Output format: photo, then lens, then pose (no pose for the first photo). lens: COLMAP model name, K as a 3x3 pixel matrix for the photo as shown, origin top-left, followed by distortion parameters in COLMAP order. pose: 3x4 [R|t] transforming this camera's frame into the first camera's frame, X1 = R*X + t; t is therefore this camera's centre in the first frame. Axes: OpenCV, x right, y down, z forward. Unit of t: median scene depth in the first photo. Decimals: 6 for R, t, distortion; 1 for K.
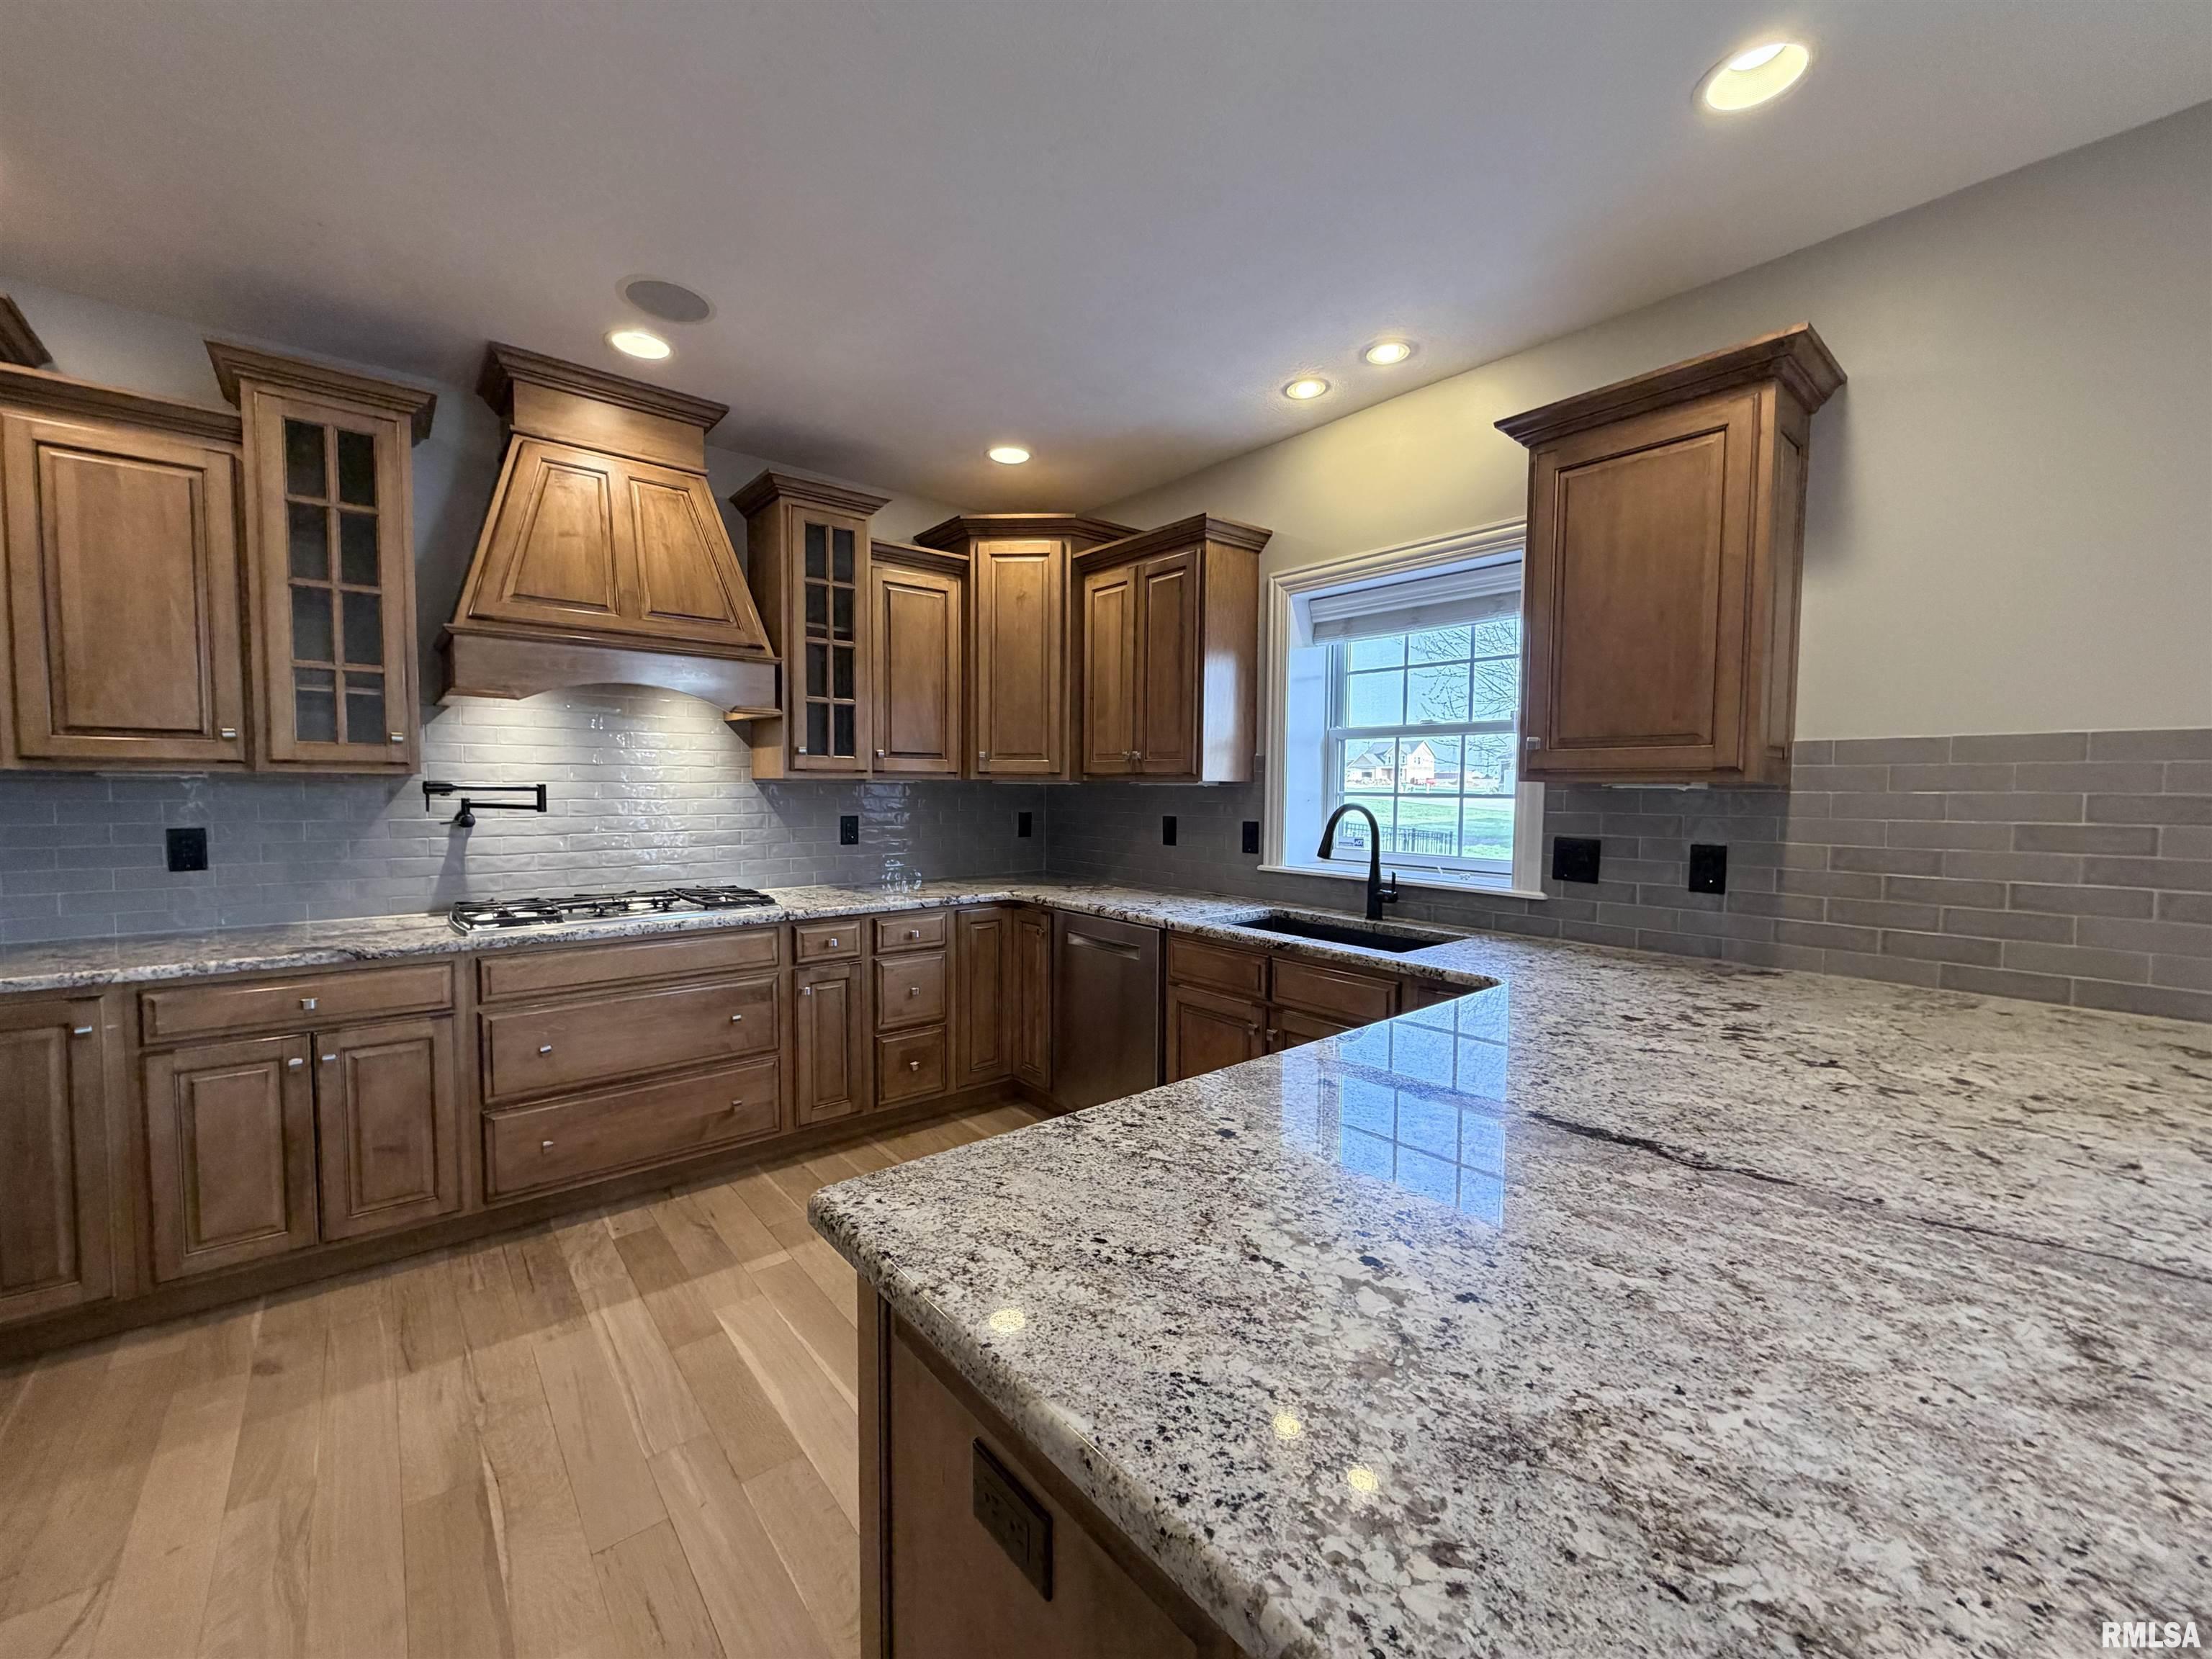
lens RADIAL K [[879.8, 0, 1098.9], [0, 879.8, 830.4], [0, 0, 1]] dist [-0.001920, 0.000678]
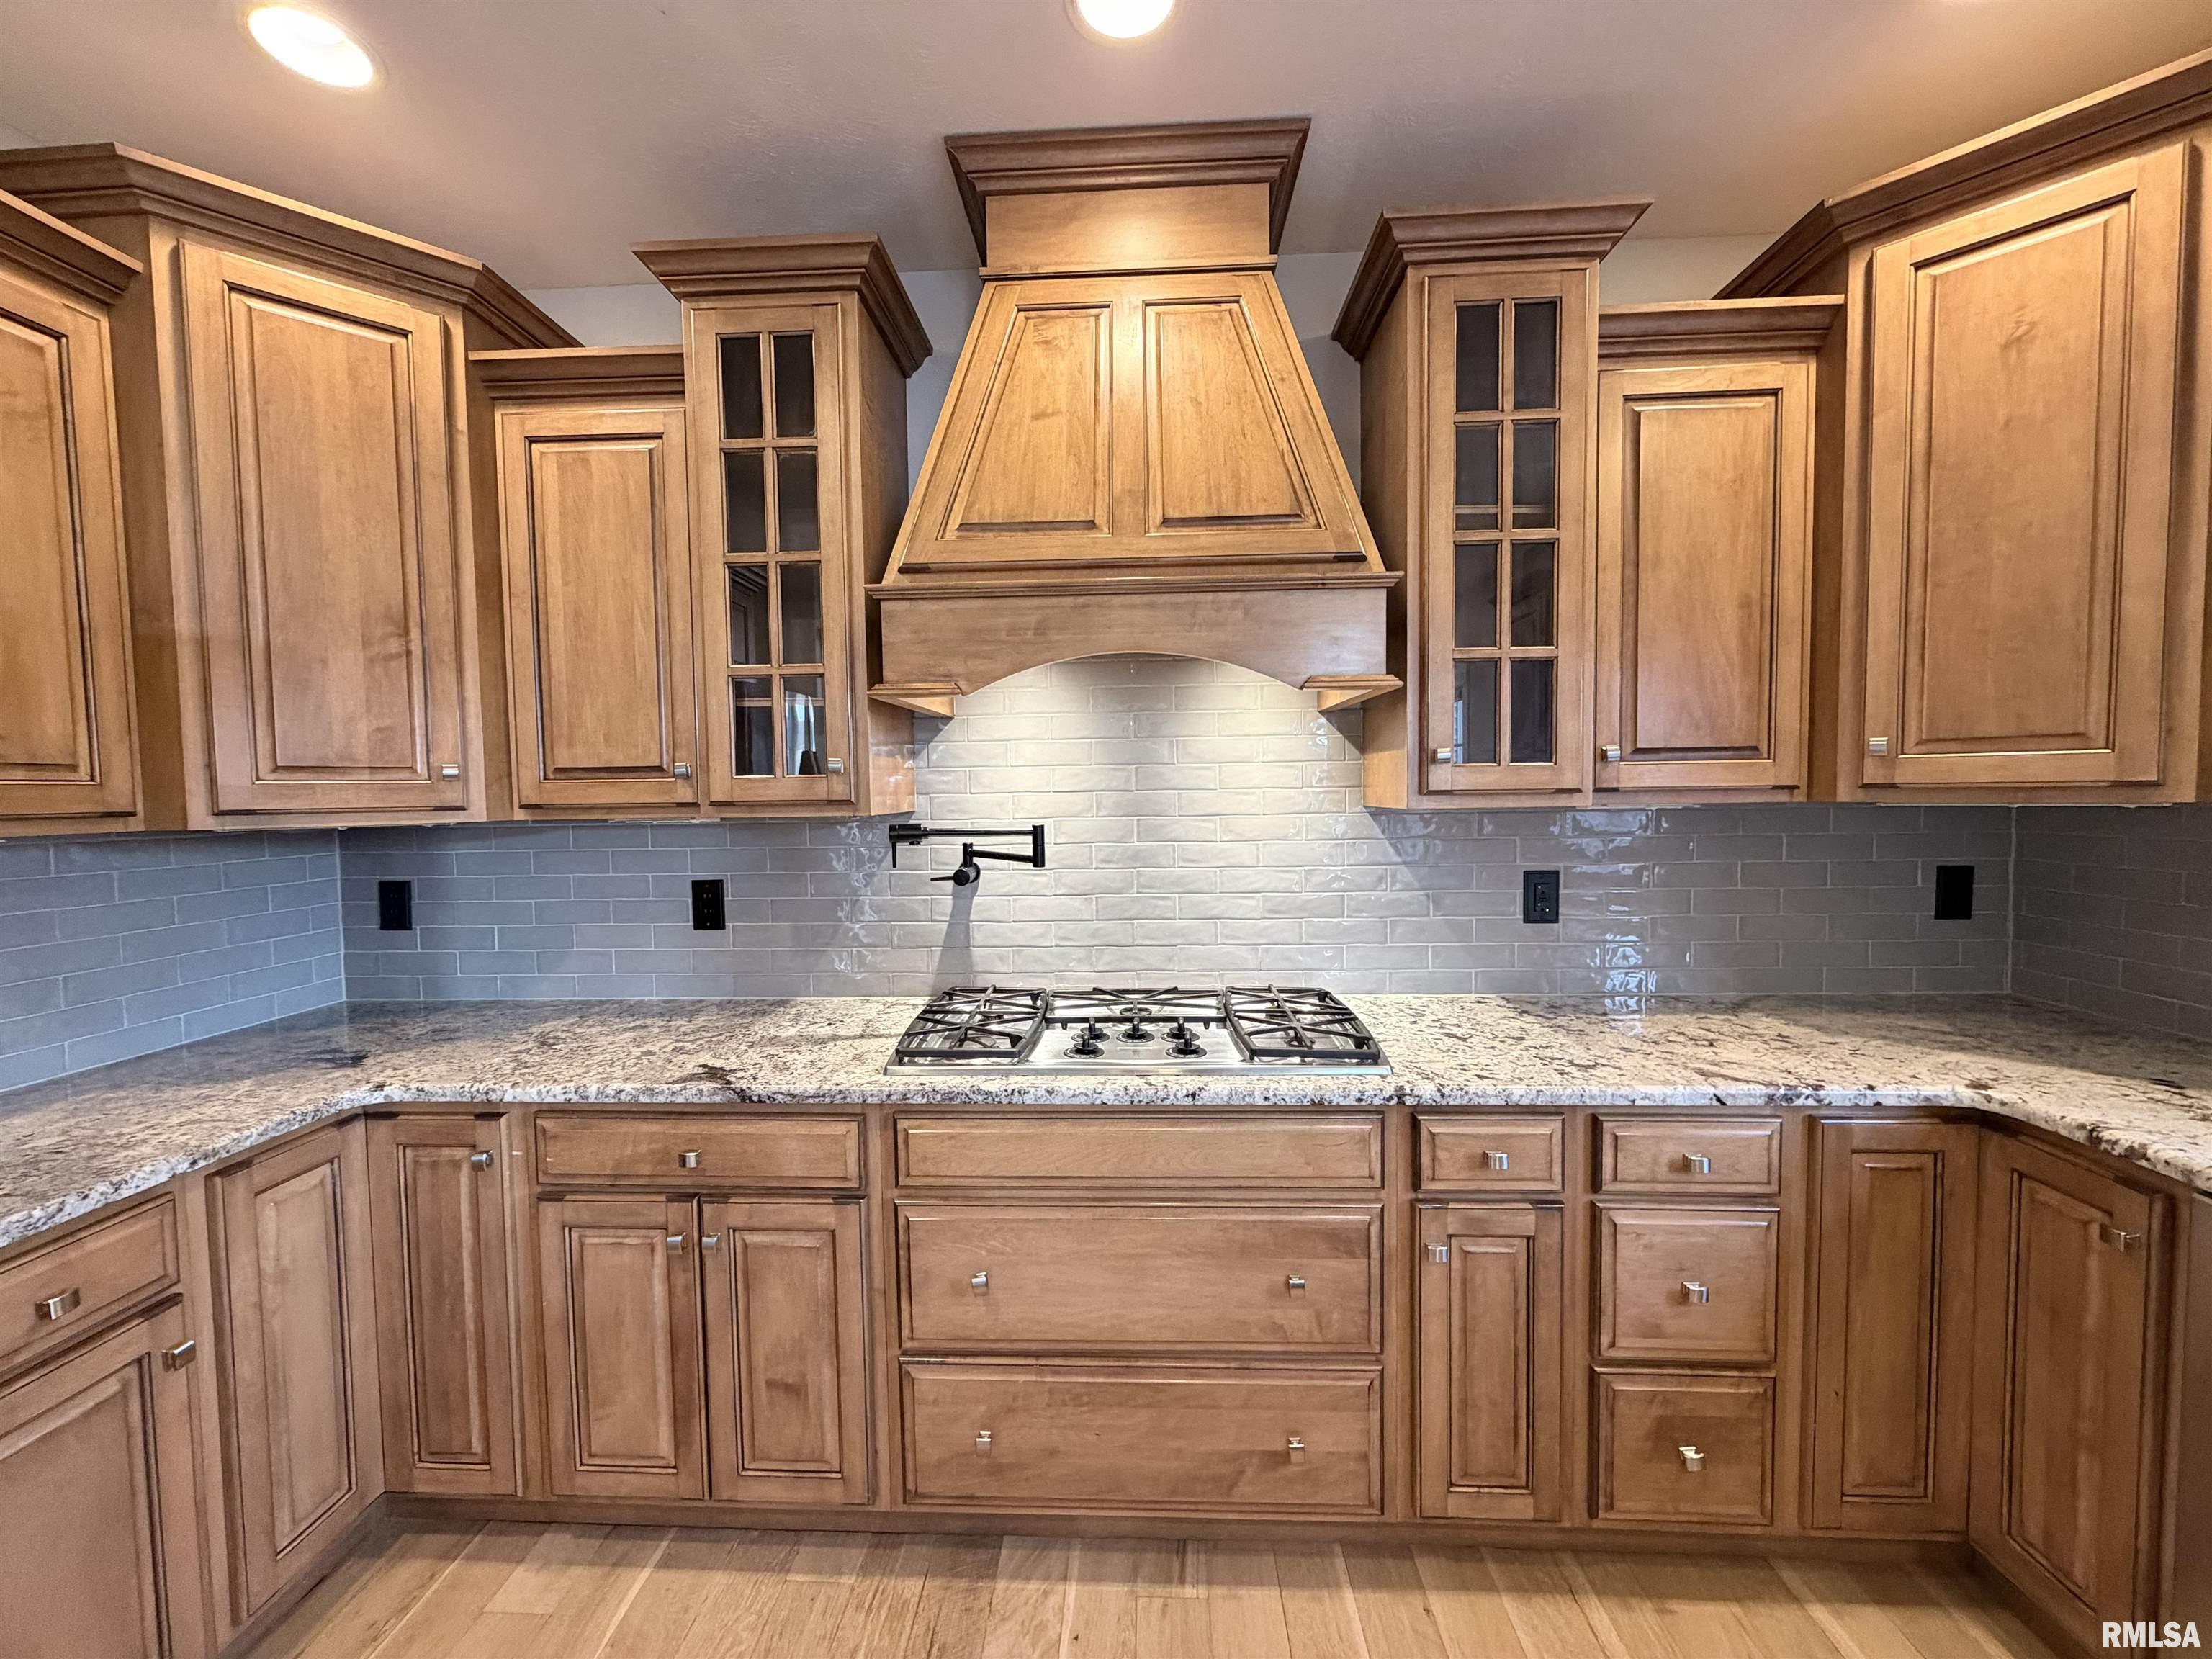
lens RADIAL K [[879.8, 0, 1098.9], [0, 879.8, 830.4], [0, 0, 1]] dist [-0.001920, 0.000678]
pose [[0.735634, 0.012586, -0.677262, -0.146736], [-0.014058, 0.999896, 0.003312, -0.048776], [0.677233, 0.007085, 0.735735, 0.519919]]
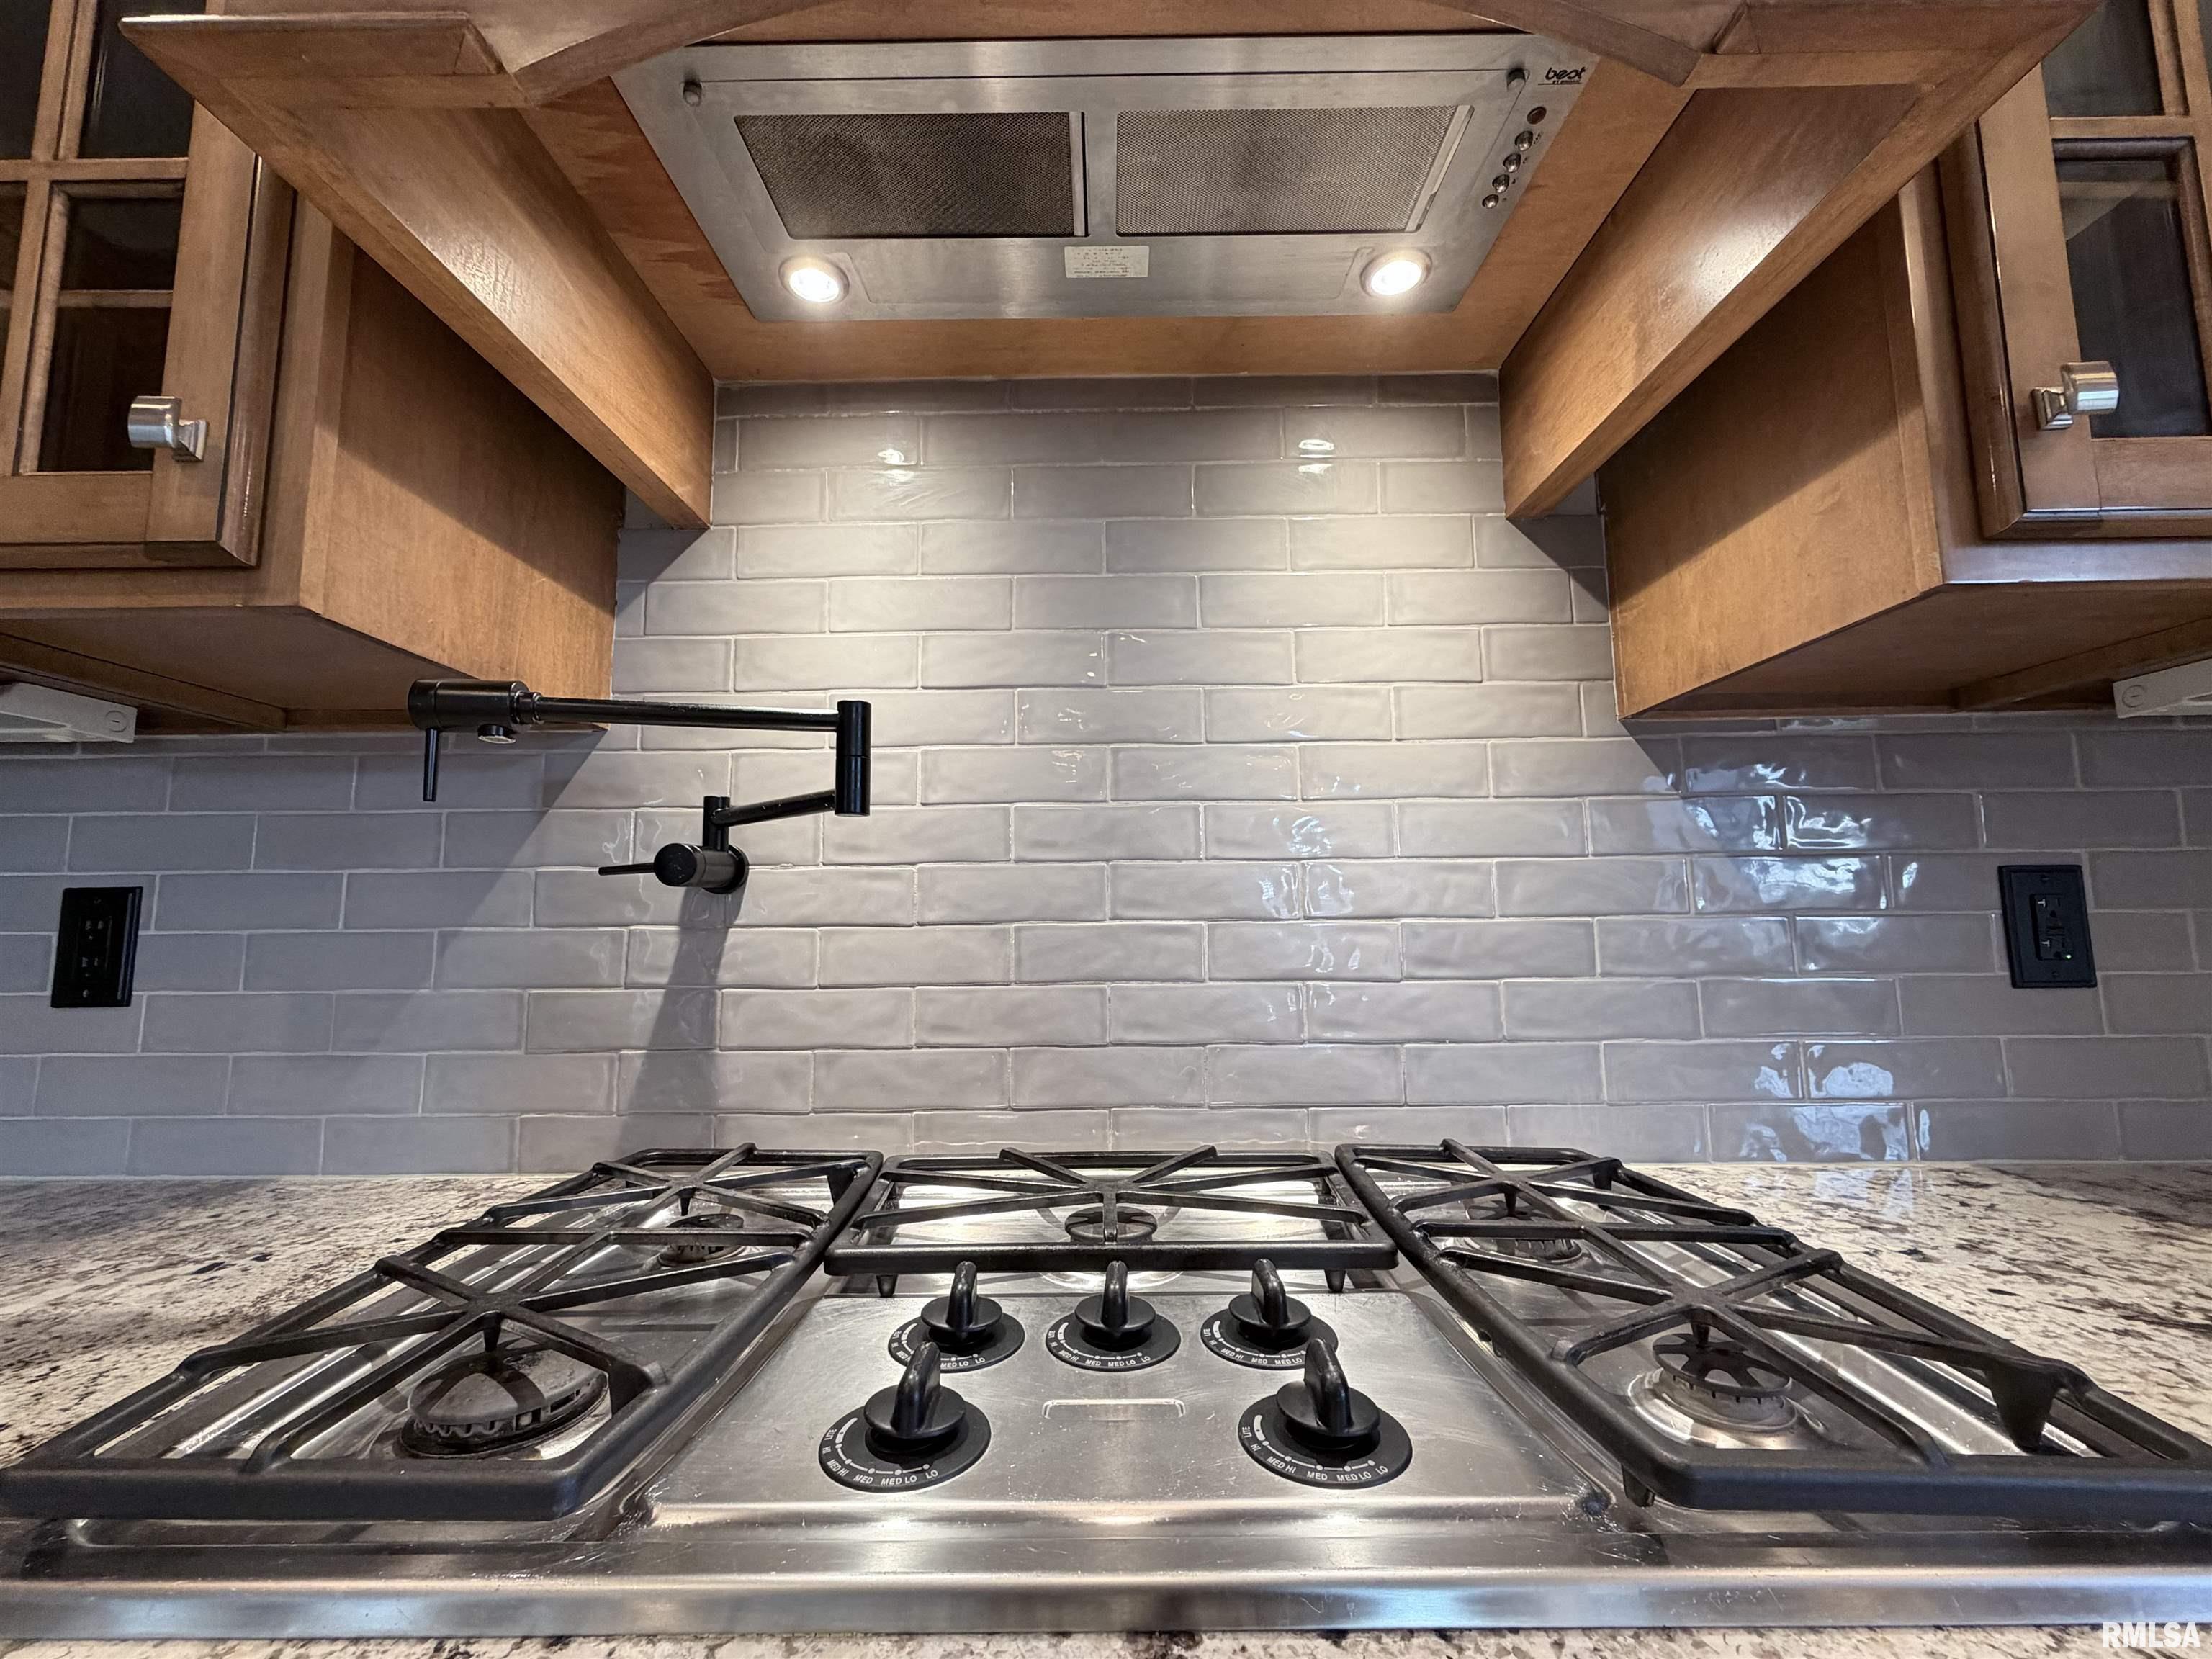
lens RADIAL K [[879.8, 0, 1098.9], [0, 879.8, 830.4], [0, 0, 1]] dist [-0.001920, 0.000678]
pose [[0.761472, -0.086595, -0.642388, -0.403836], [-0.017803, 0.987868, -0.154269, 0.019225], [0.647954, 0.128908, 0.750692, 0.821192]]
